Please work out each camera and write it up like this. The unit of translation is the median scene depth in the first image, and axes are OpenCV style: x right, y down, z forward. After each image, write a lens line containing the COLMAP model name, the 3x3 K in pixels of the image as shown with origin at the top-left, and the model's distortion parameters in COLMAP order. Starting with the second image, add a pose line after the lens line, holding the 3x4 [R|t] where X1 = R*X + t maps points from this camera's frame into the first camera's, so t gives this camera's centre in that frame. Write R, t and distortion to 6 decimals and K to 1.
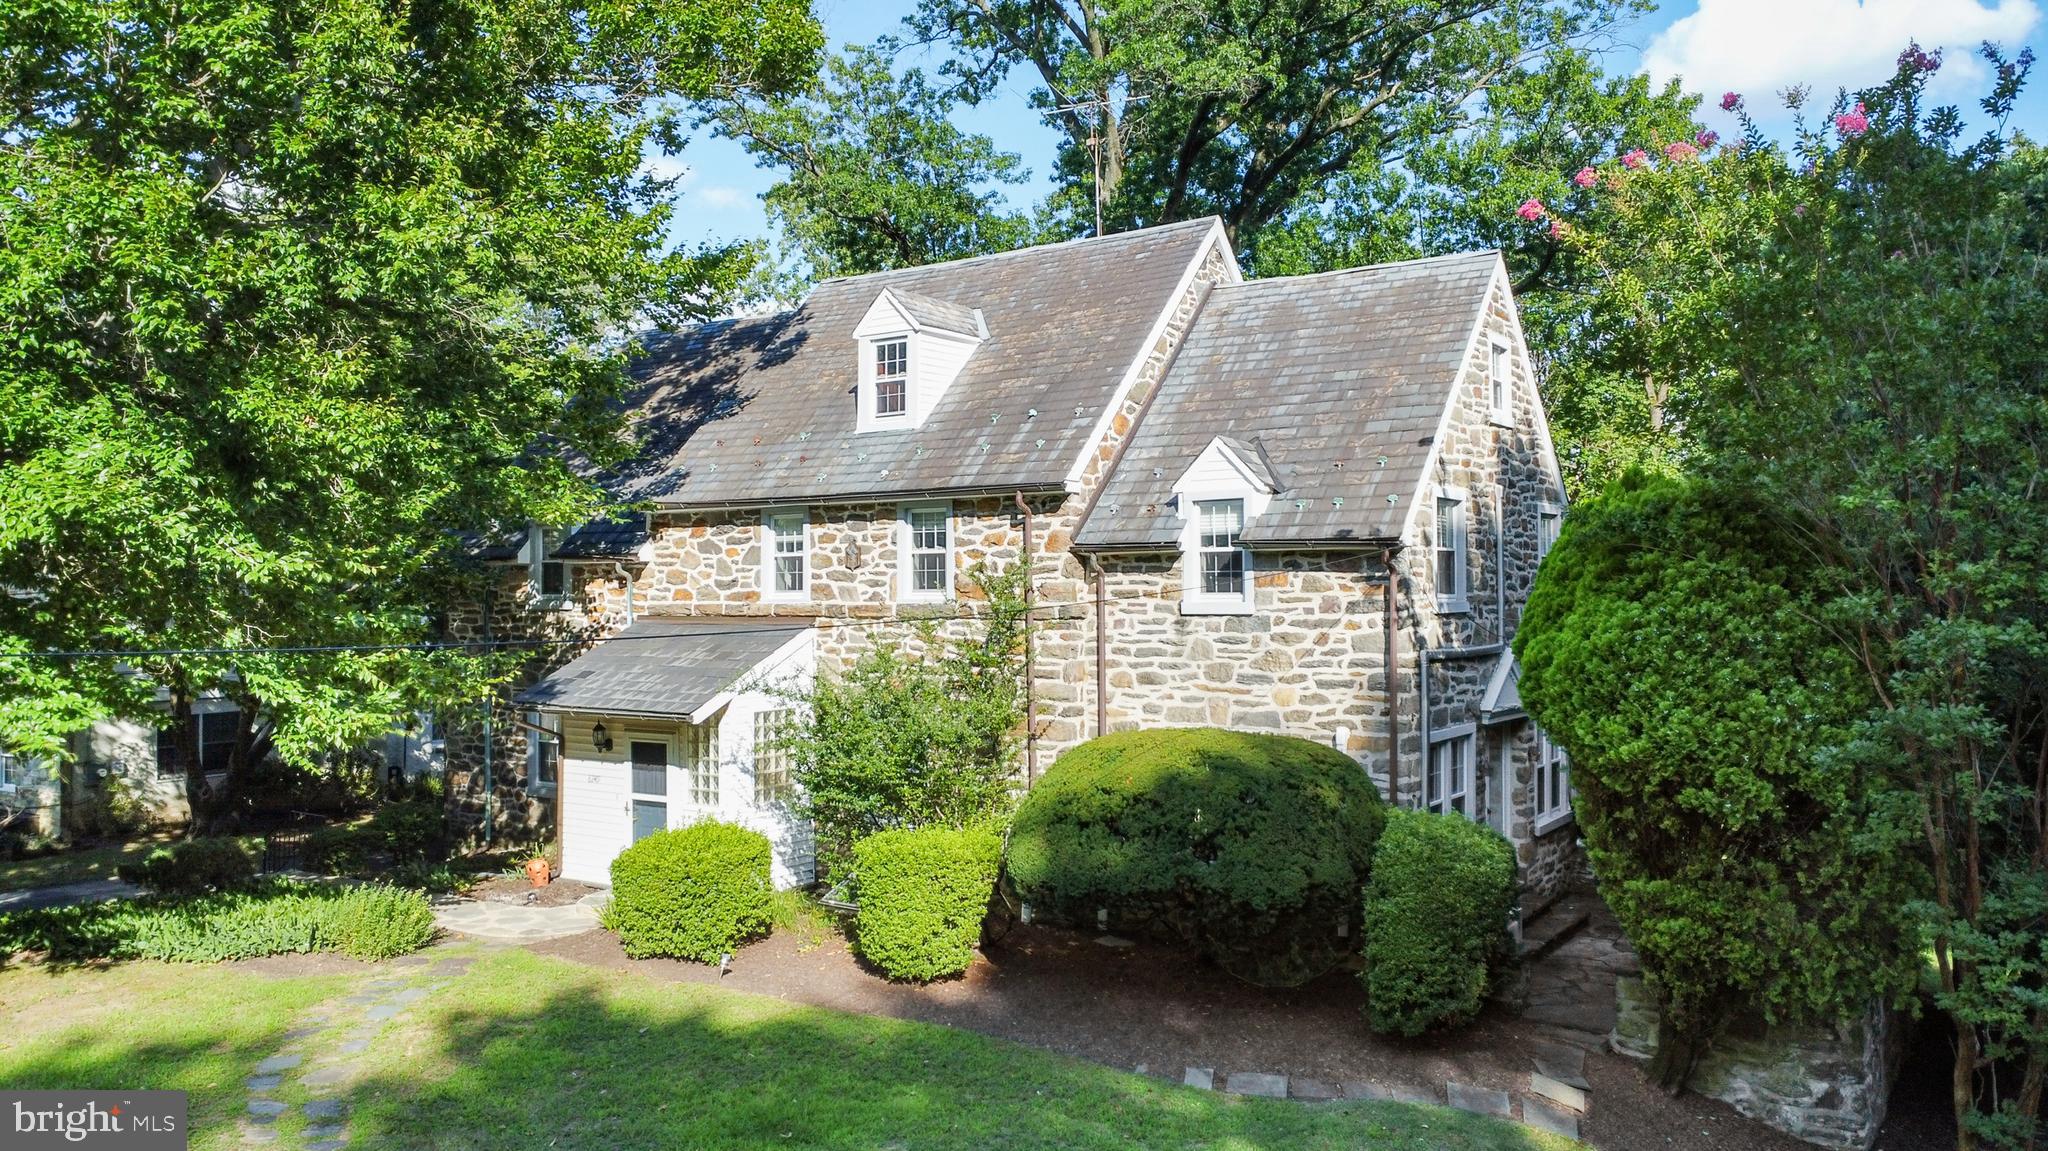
lens RADIAL K [[1500.5, 0, 1024.0], [0, 1500.5, 575.5], [0, 0, 1]] dist [-0.031369, -0.003537]
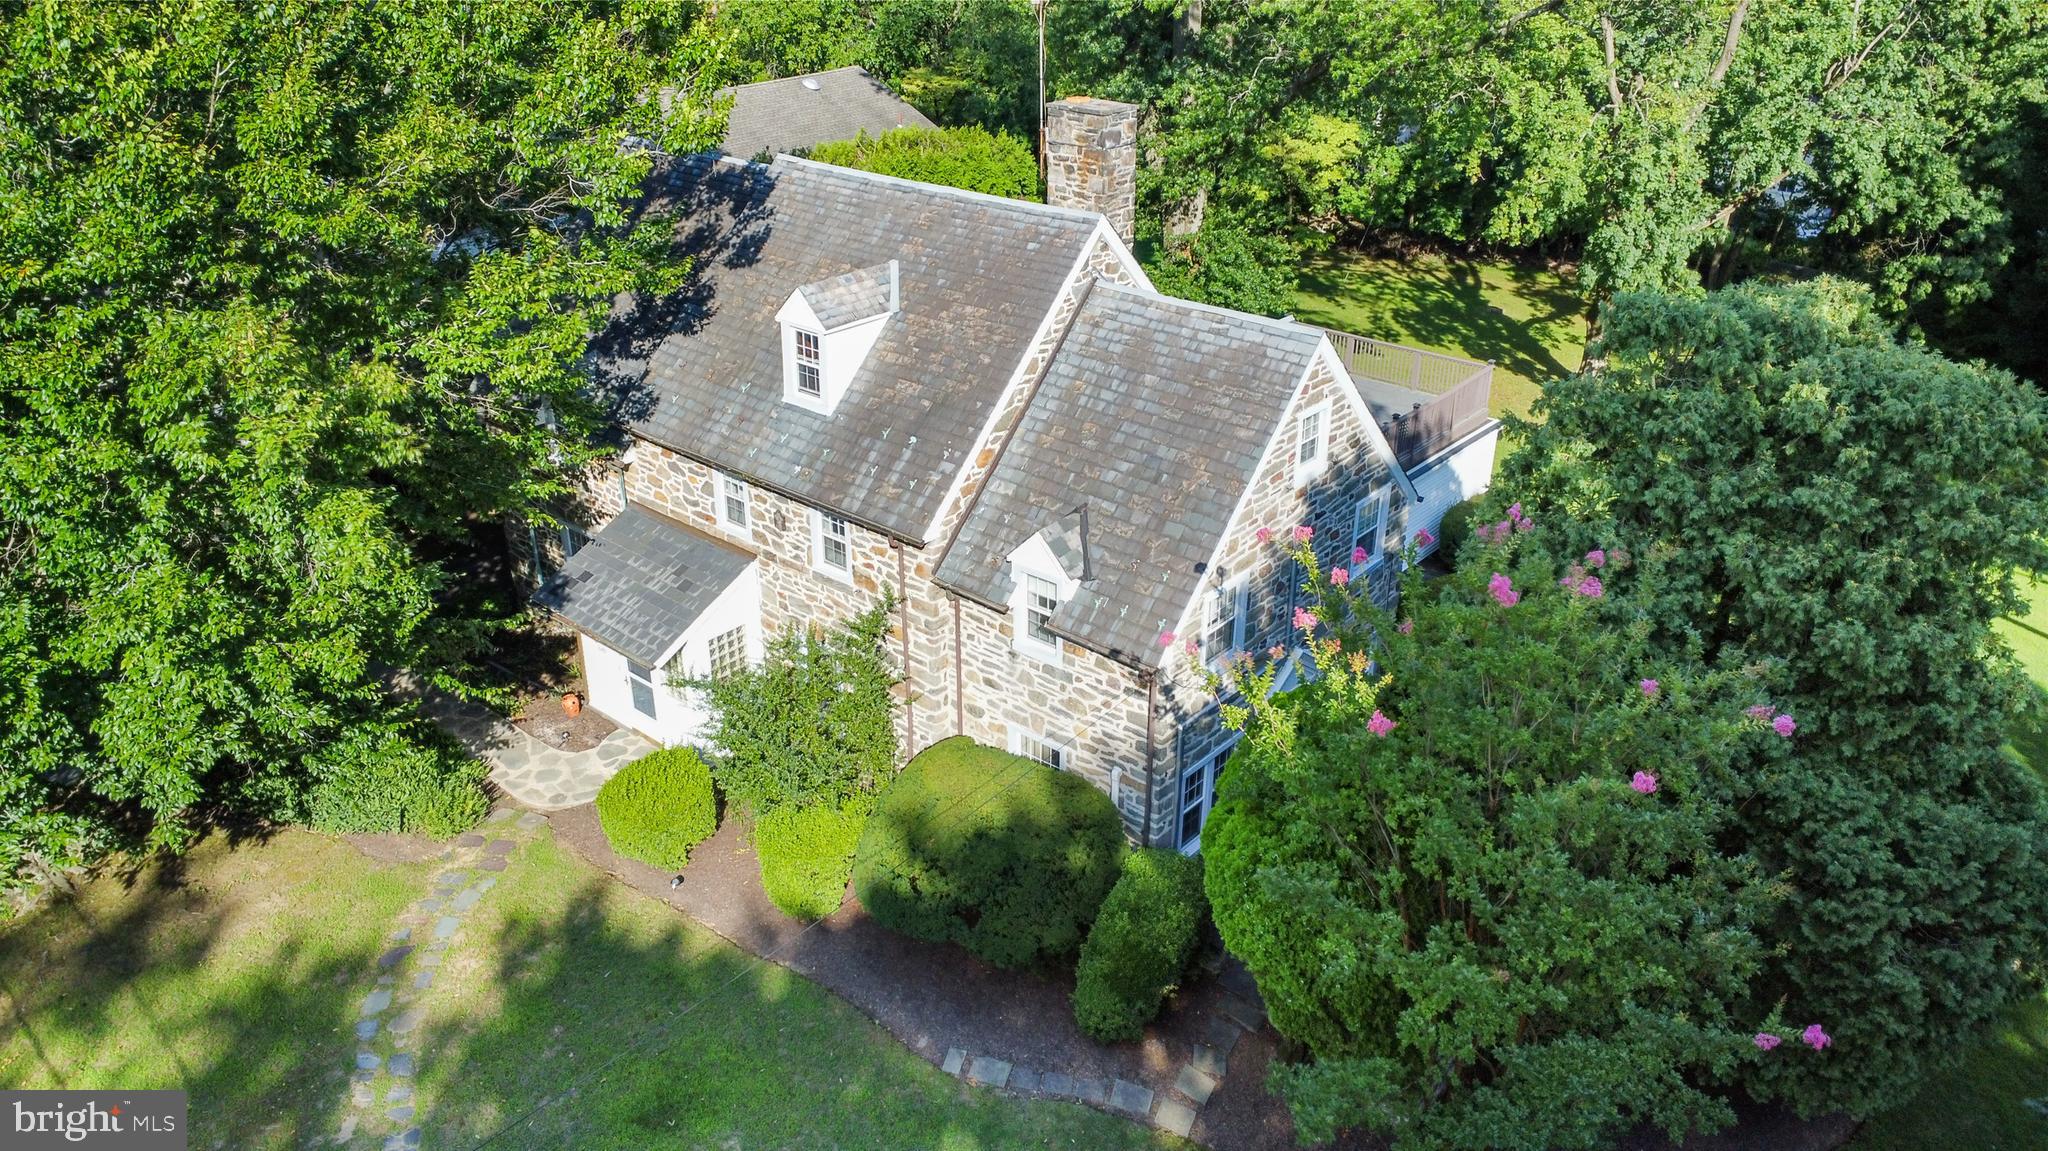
lens RADIAL K [[1473.5, 0, 1024.0], [0, 1473.5, 575.5], [0, 0, 1]] dist [-0.037157, 0.002294]
pose [[0.993675, 0.056781, -0.096882, 0.216745], [-0.006243, 0.889344, 0.457195, -0.559031], [0.112122, -0.453699, 0.884074, -0.063138]]
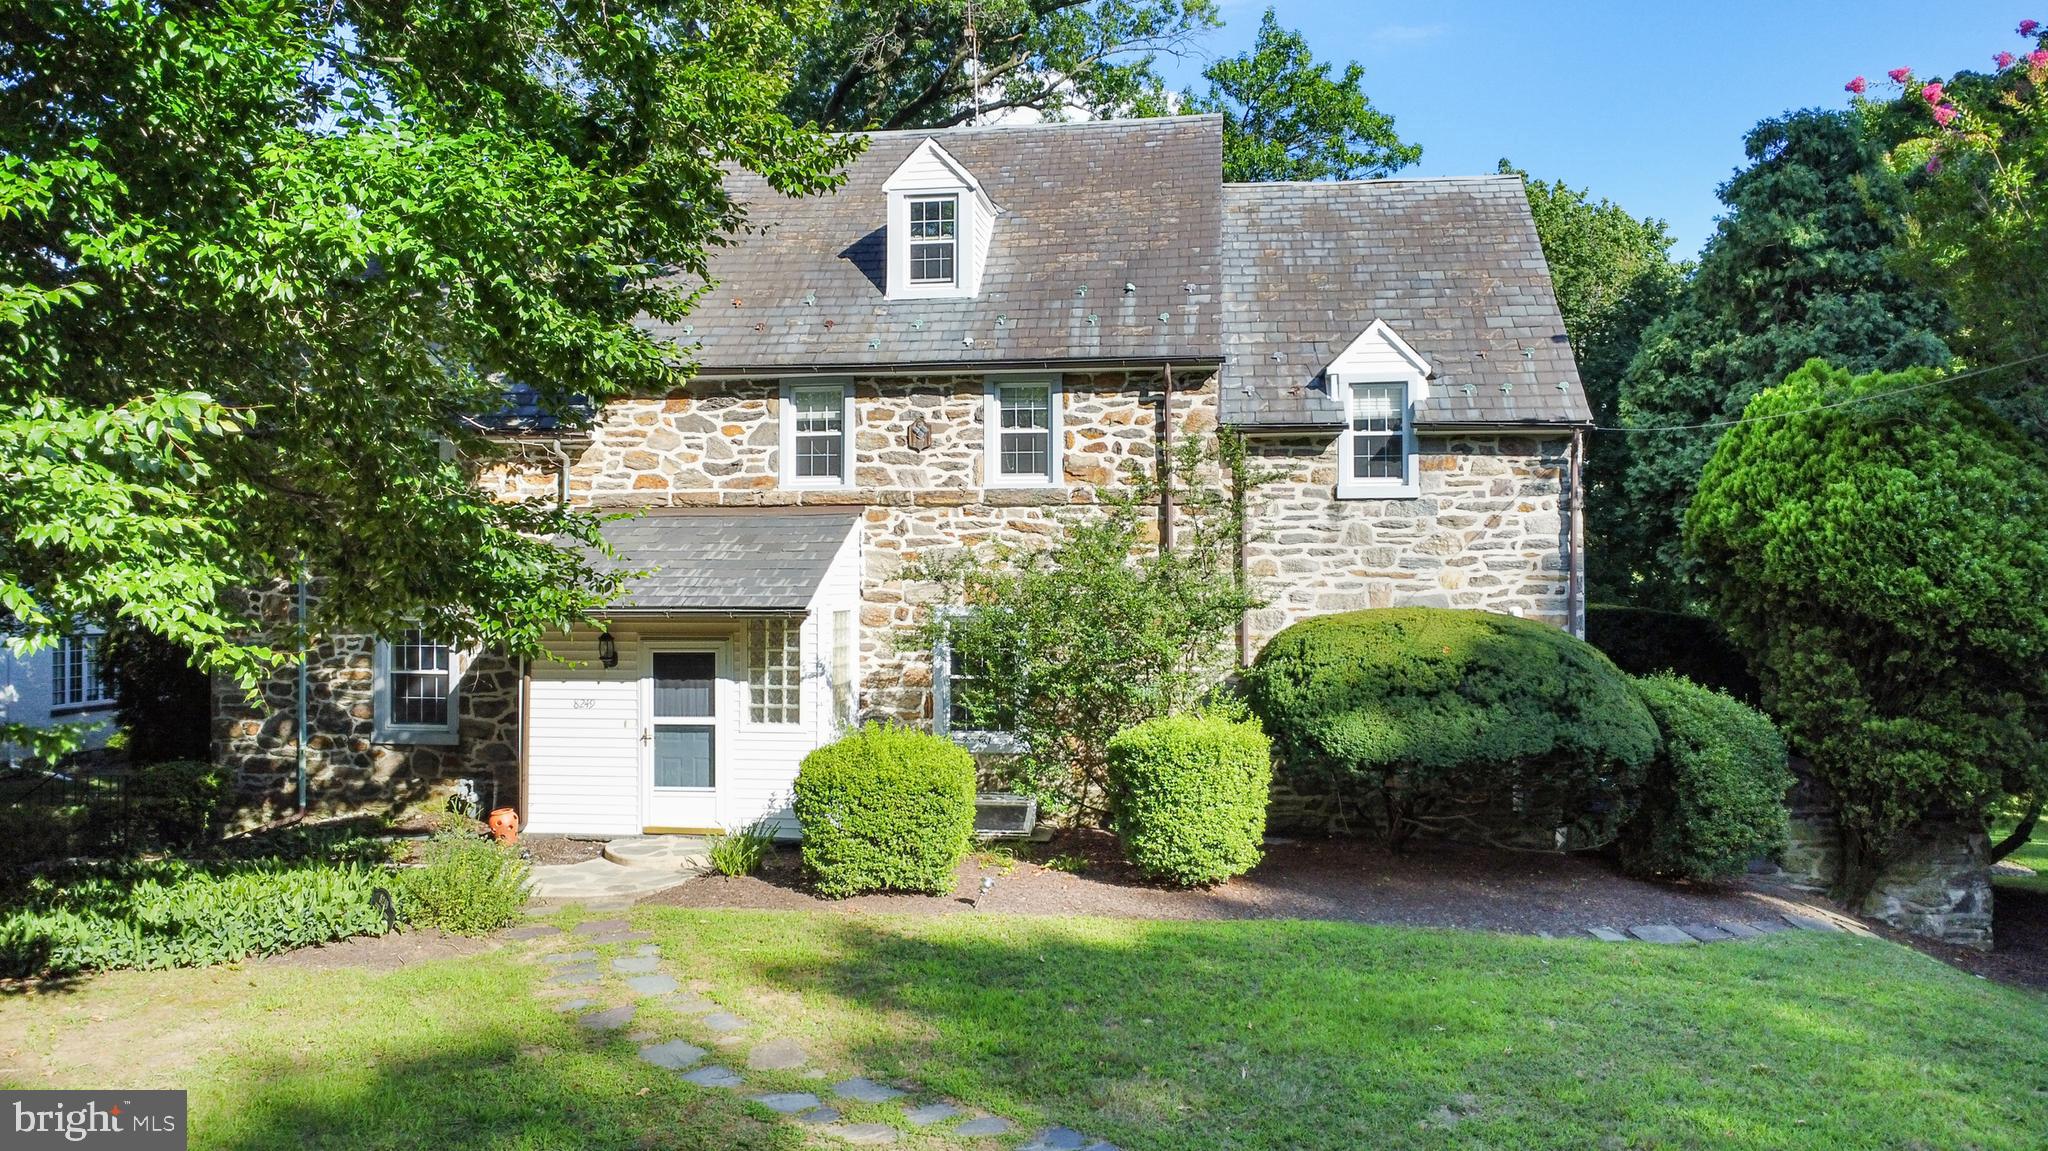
lens RADIAL K [[1473.5, 0, 1024.0], [0, 1473.5, 575.5], [0, 0, 1]] dist [-0.037157, 0.002294]
pose [[0.896616, 0.008170, 0.442733, -0.468501], [-0.009598, 0.999953, 0.000985, 0.071927], [-0.442704, -0.005132, 0.896653, 0.218555]]
